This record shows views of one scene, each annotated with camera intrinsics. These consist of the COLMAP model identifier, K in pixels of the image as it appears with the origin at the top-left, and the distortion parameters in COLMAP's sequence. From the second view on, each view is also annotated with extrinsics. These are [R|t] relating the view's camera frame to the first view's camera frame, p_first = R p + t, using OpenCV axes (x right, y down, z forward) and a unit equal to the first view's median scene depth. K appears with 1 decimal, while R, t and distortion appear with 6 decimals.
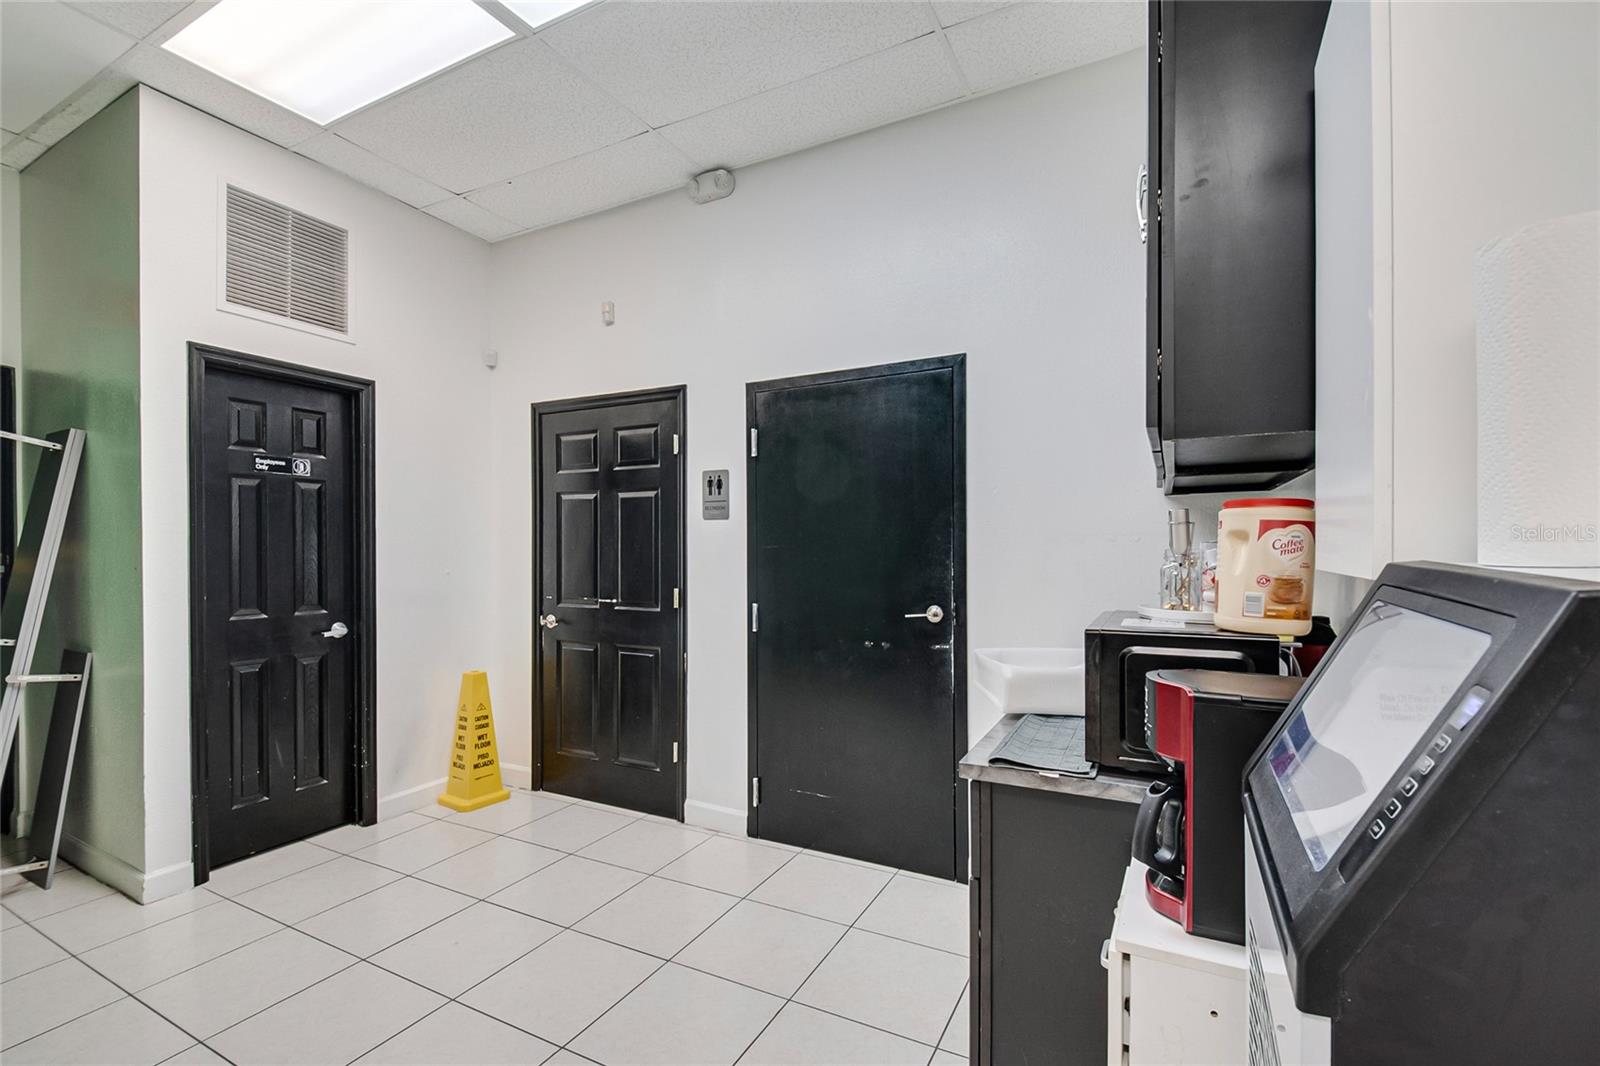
lens RADIAL K [[706.3, 0, 801.2], [0, 706.3, 539.5], [0, 0, 1]] dist [-0.000329, -0.000001]
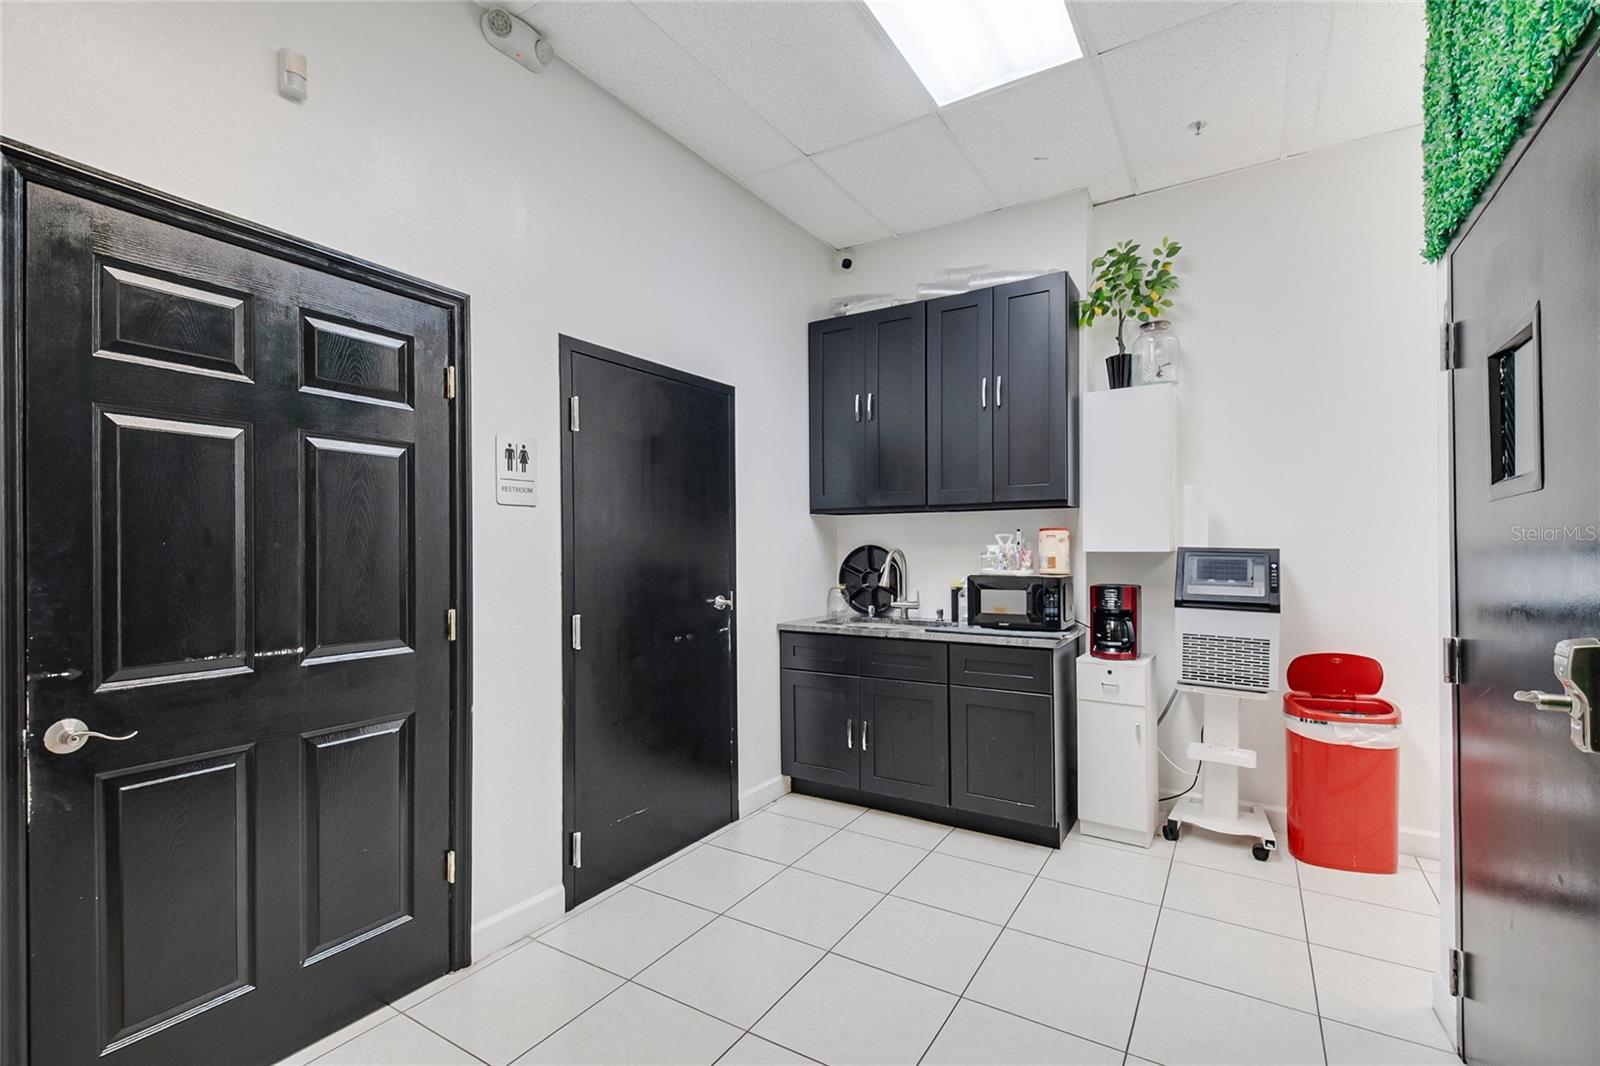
lens RADIAL K [[706.3, 0, 802.3], [0, 706.3, 544.3], [0, 0, 1]] dist [-0.000329, -0.000001]
pose [[0.077806, 0.007820, 0.996938, -0.815461], [-0.003179, 0.999966, -0.007596, 0.015515], [-0.996963, -0.002578, 0.077829, 0.658569]]
